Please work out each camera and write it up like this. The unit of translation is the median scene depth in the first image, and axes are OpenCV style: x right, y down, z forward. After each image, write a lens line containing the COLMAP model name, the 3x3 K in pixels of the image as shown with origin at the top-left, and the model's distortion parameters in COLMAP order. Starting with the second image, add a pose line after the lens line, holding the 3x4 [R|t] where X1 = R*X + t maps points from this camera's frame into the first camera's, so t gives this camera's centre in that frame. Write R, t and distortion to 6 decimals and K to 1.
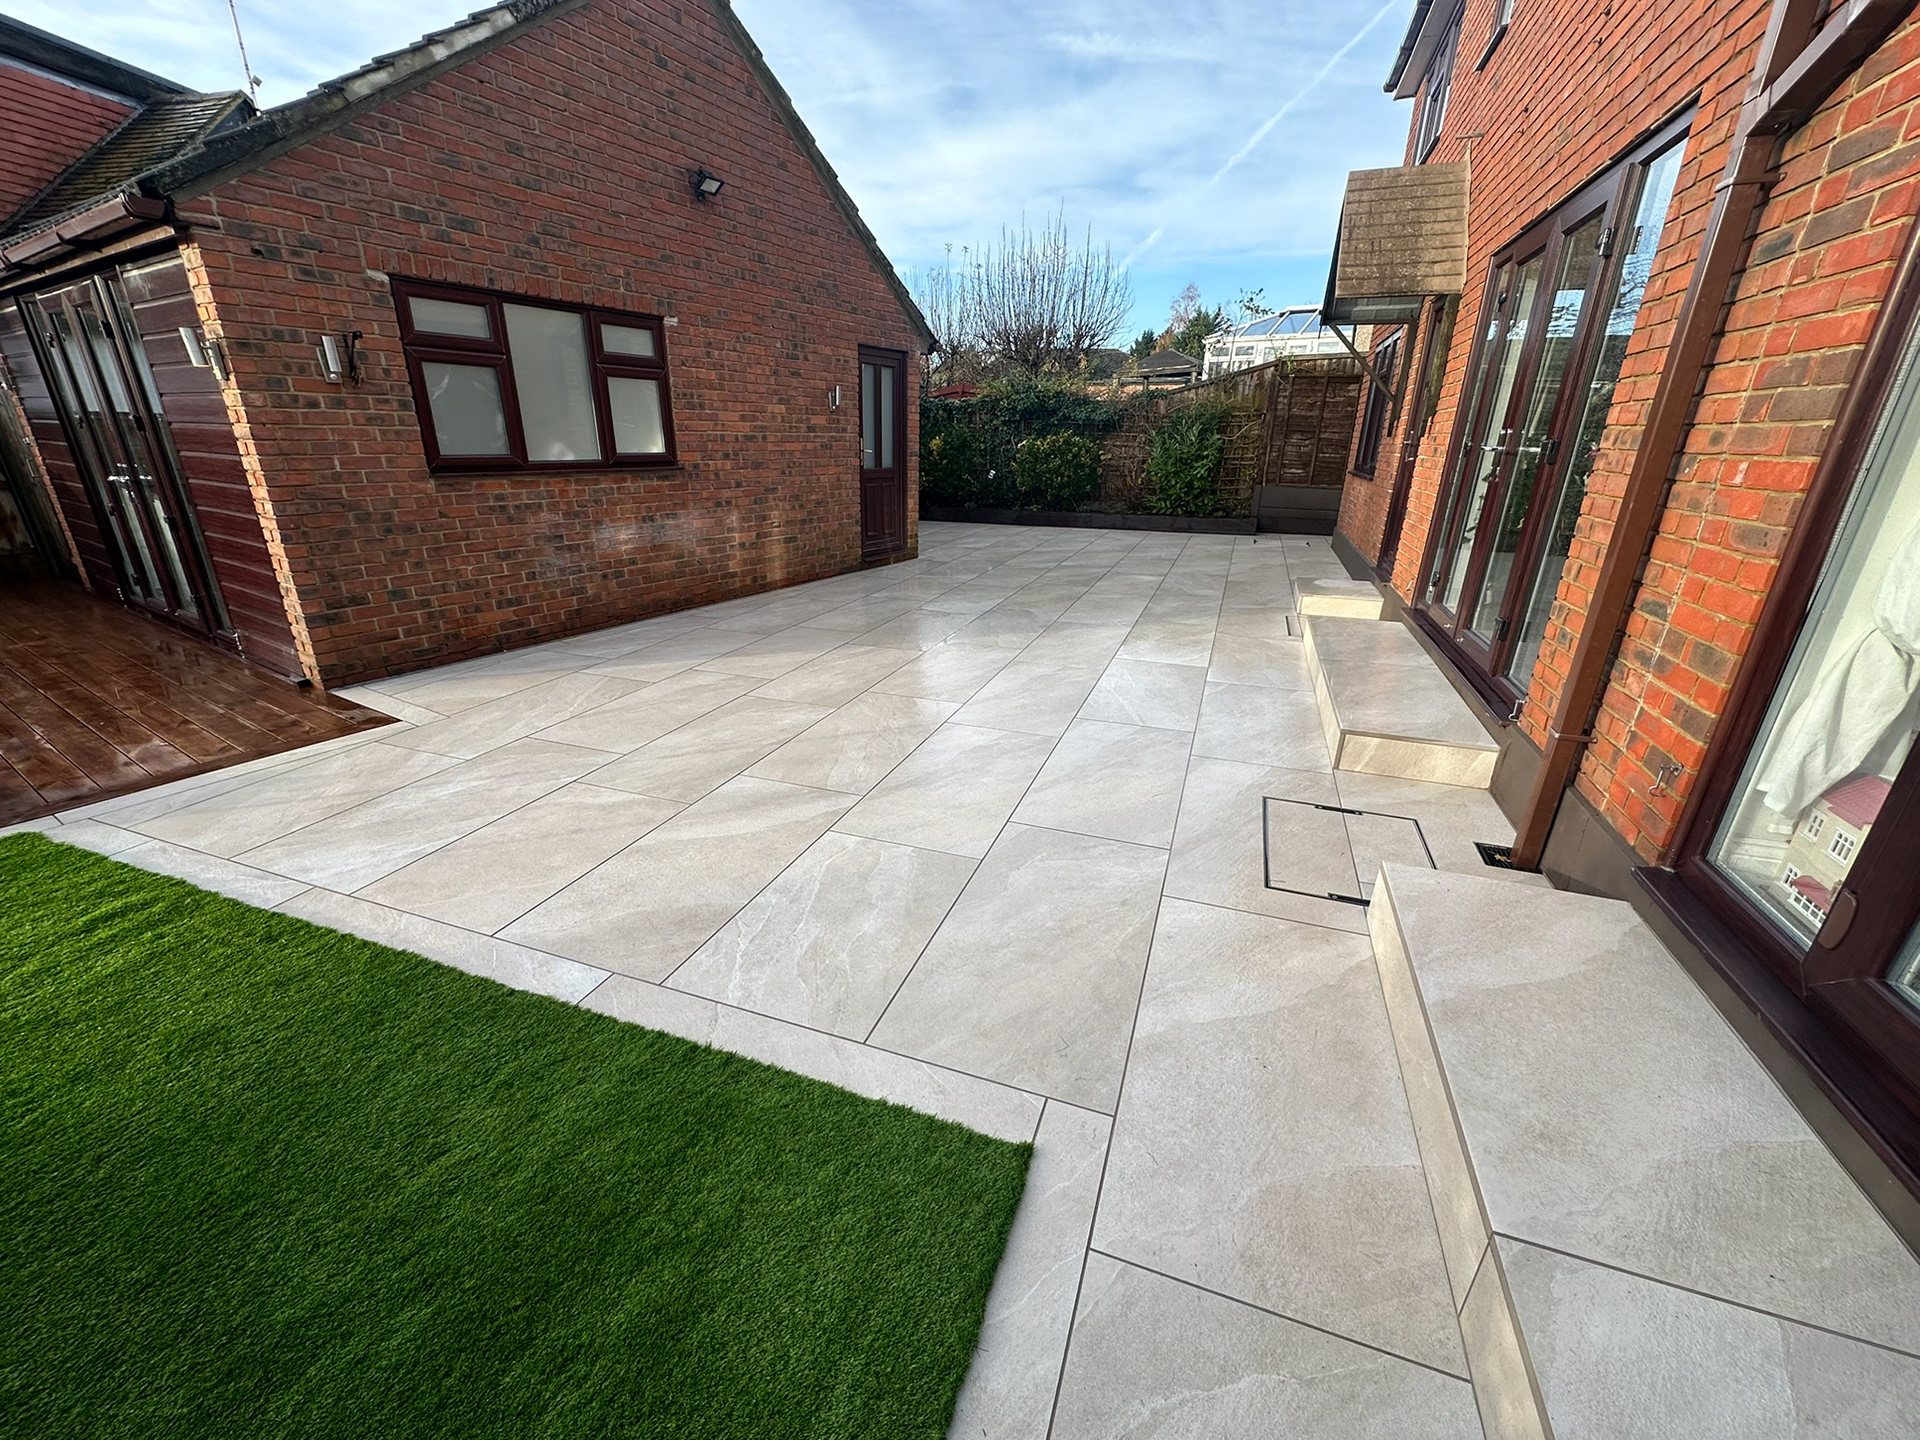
lens RADIAL K [[763.0, 0, 959.5], [0, 763.0, 715.5], [0, 0, 1]] dist [-0.003404, 0.000761]
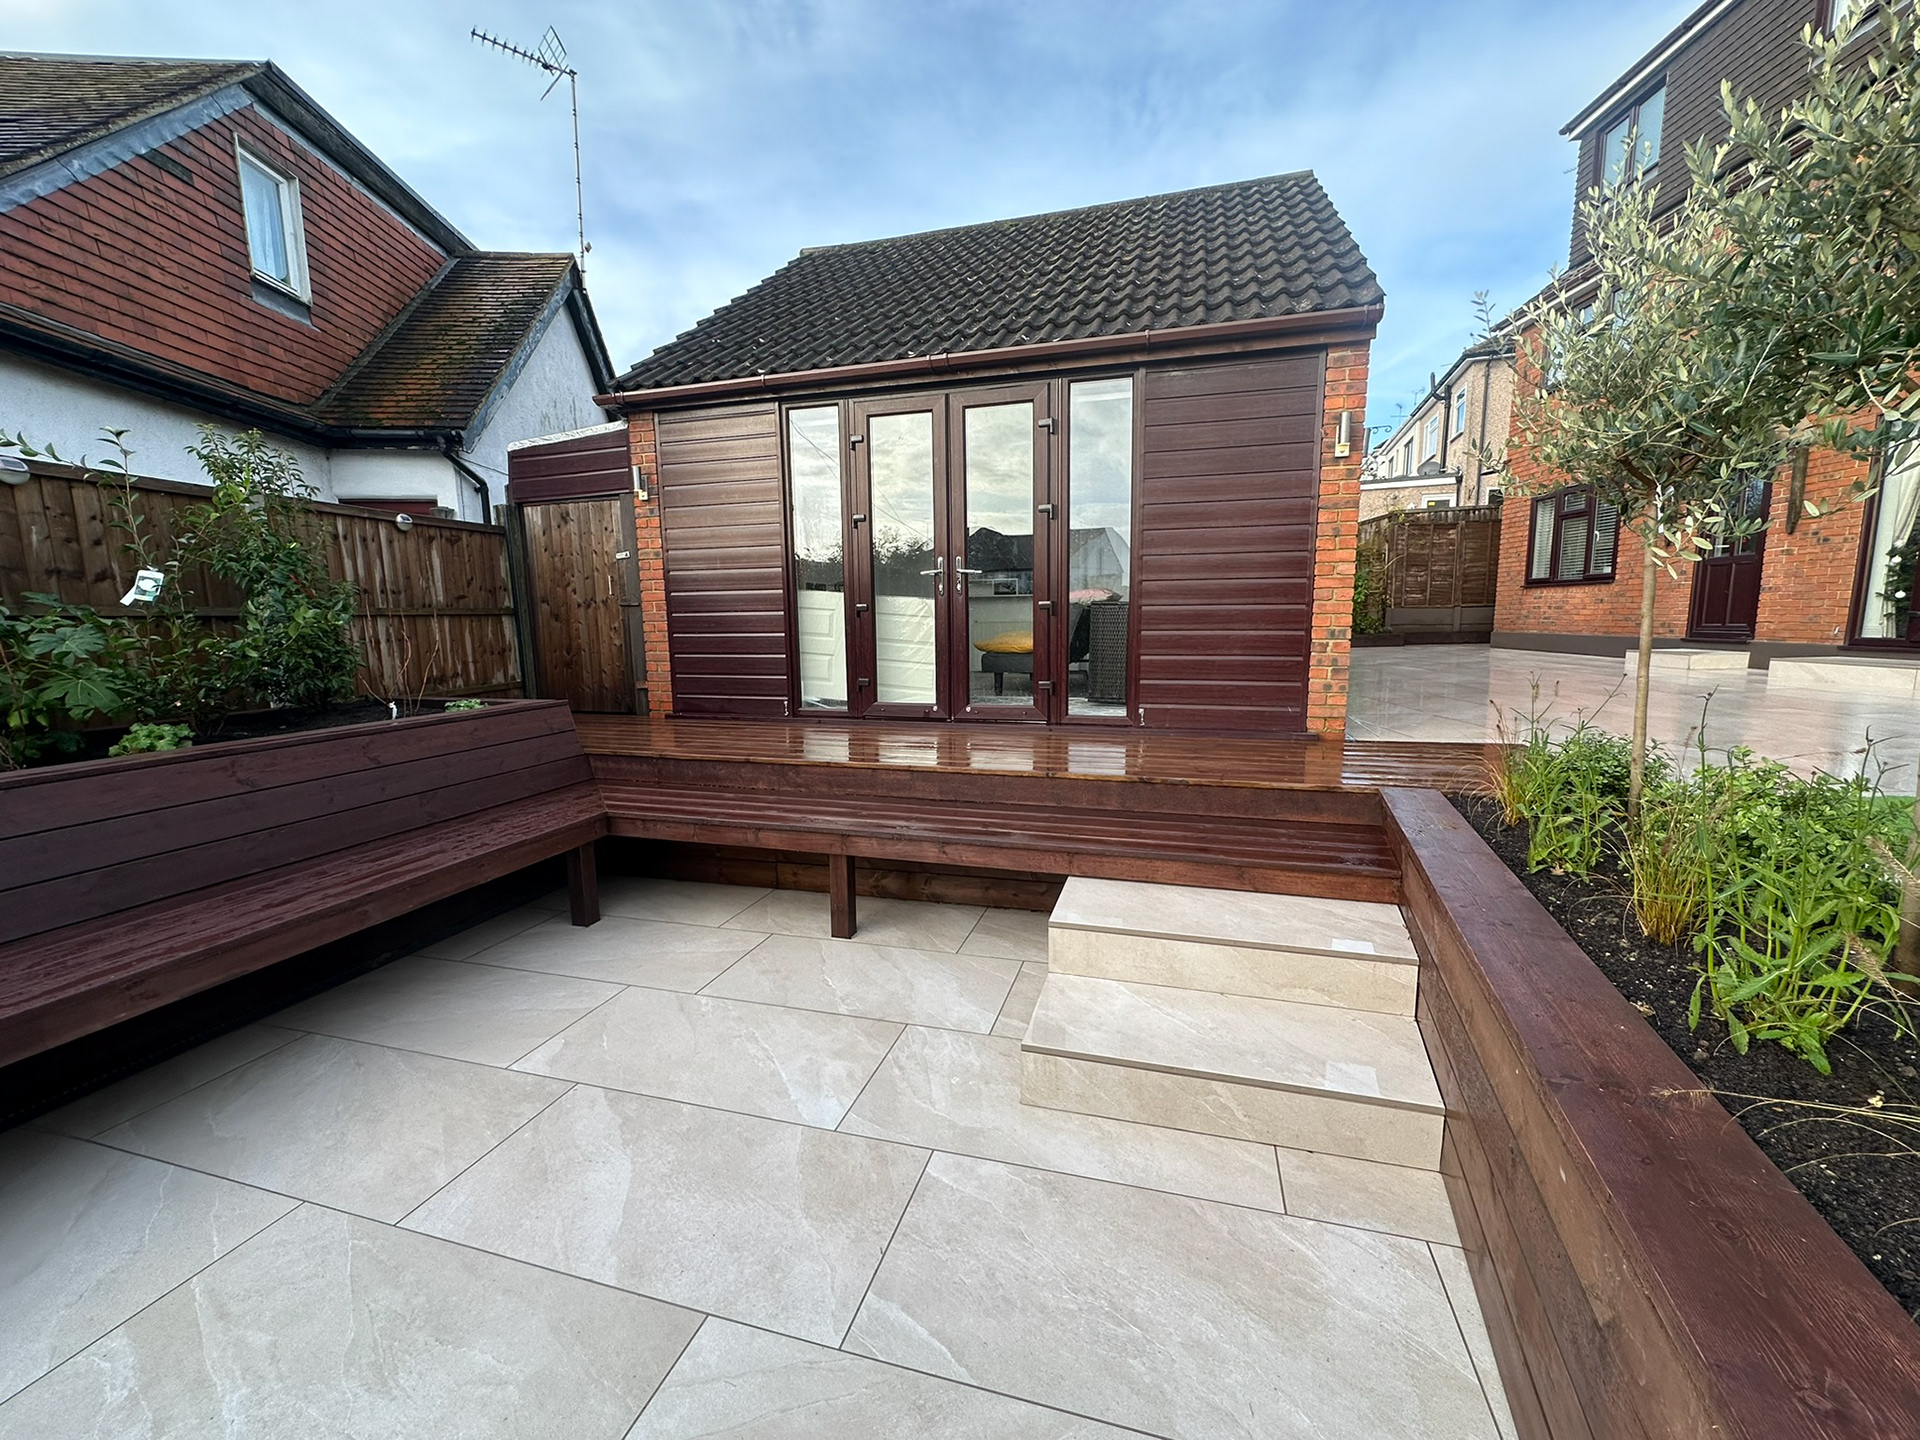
lens RADIAL K [[763.0, 0, 959.6], [0, 763.0, 718.8], [0, 0, 1]] dist [-0.003404, 0.000761]
pose [[0.962159, -0.067157, 0.264084, -1.067347], [0.122460, 0.972339, -0.198900, 0.053402], [-0.243421, 0.223713, 0.943768, 0.089212]]
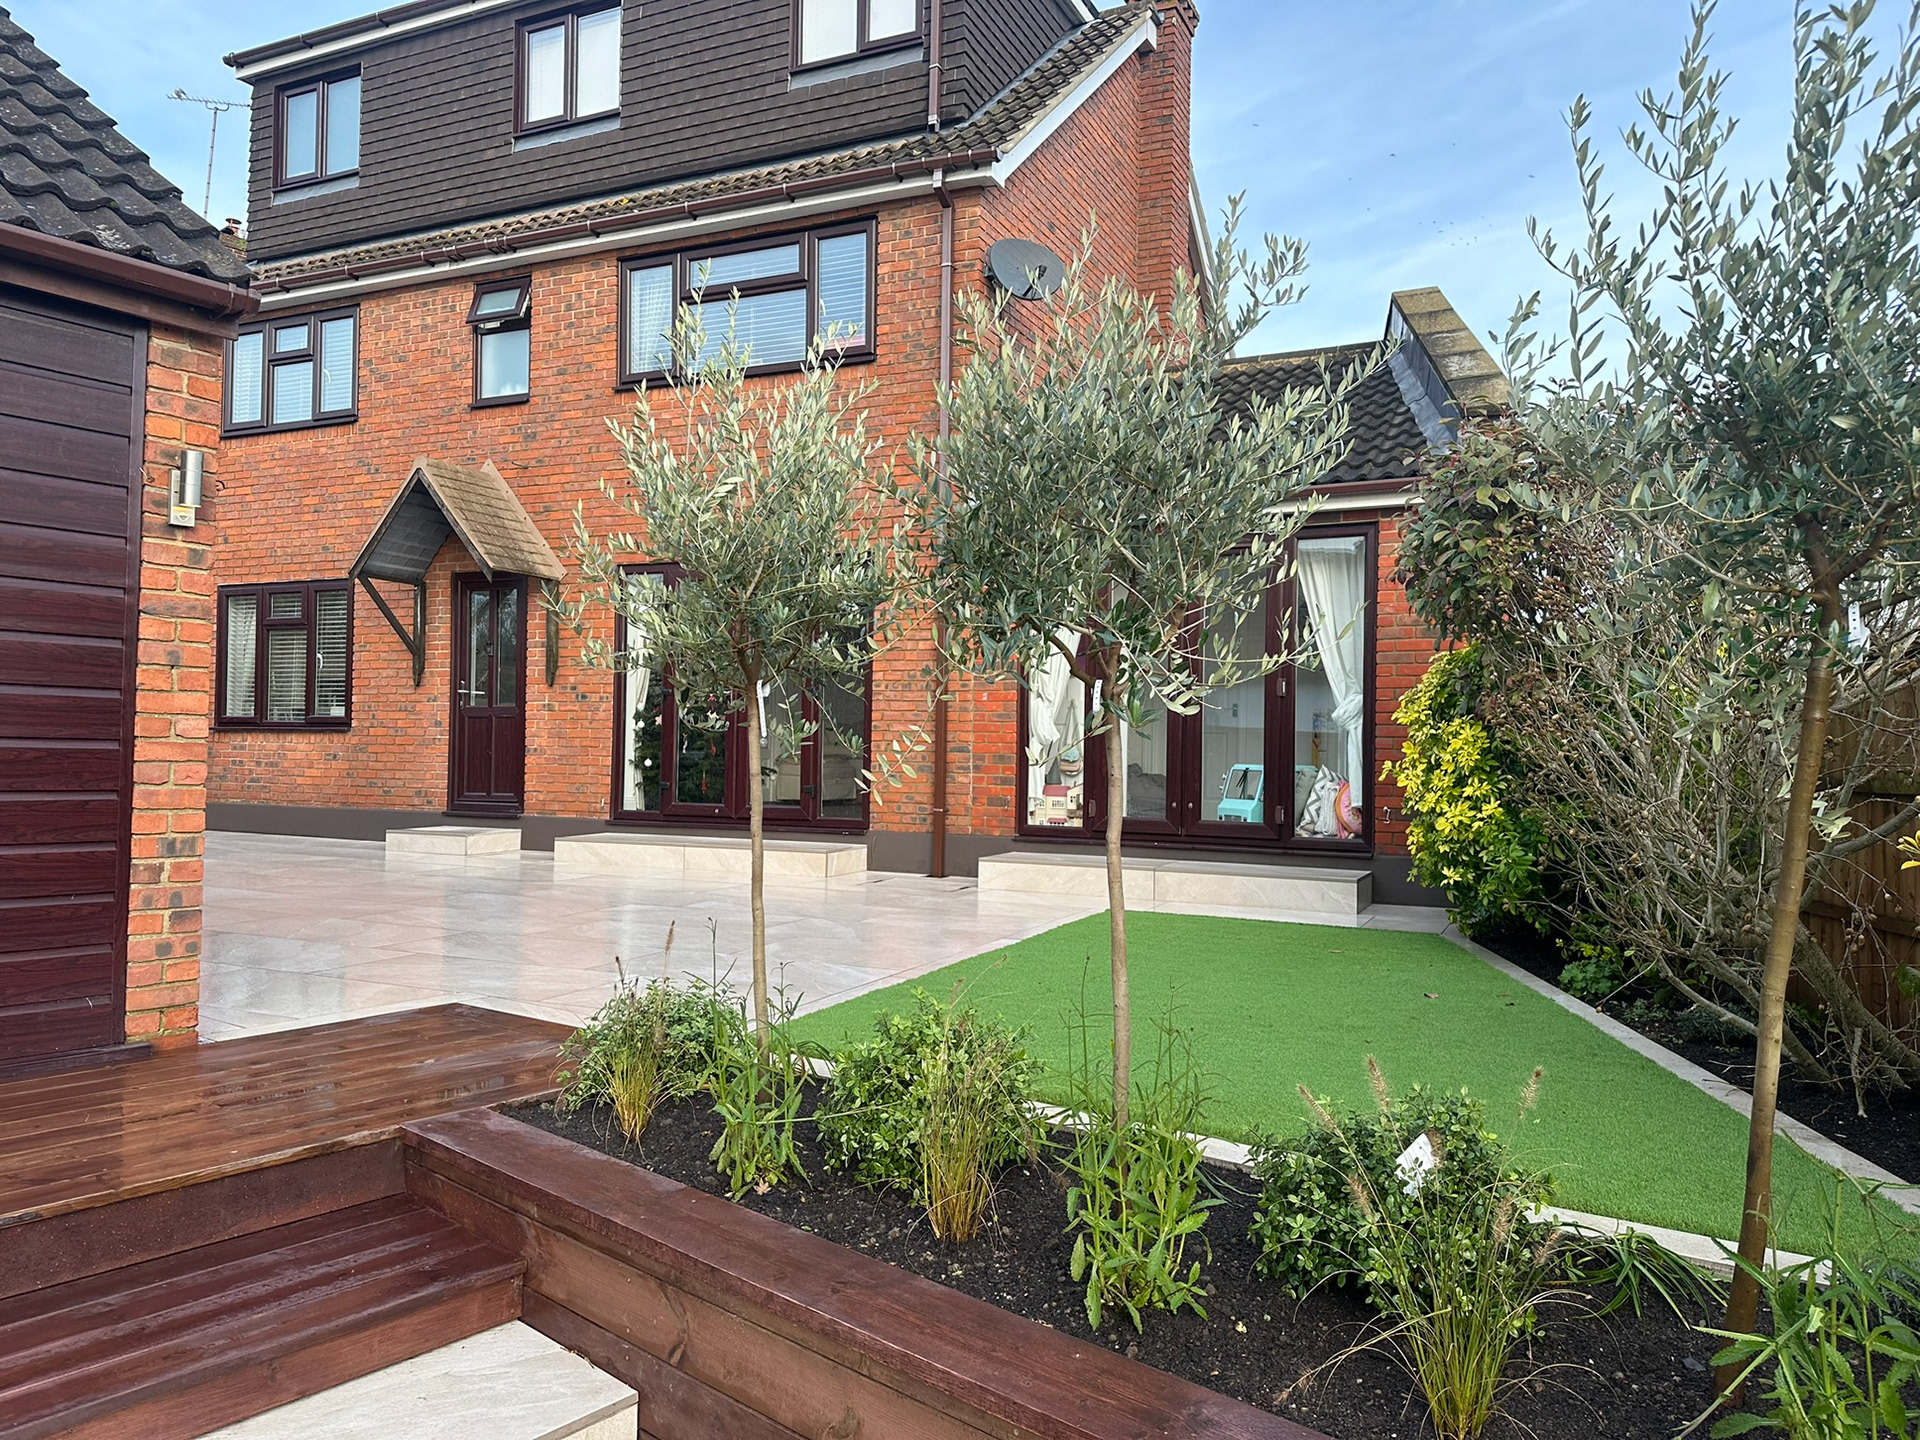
lens RADIAL K [[1342.2, 0, 956.3], [0, 1342.2, 727.6], [0, 0, 1]] dist [0.049957, -0.054355]
pose [[0.087310, 0.002428, 0.996178, -1.168674], [0.331662, 0.942877, -0.031367, -0.024955], [-0.939349, 0.333133, 0.081517, 0.213624]]
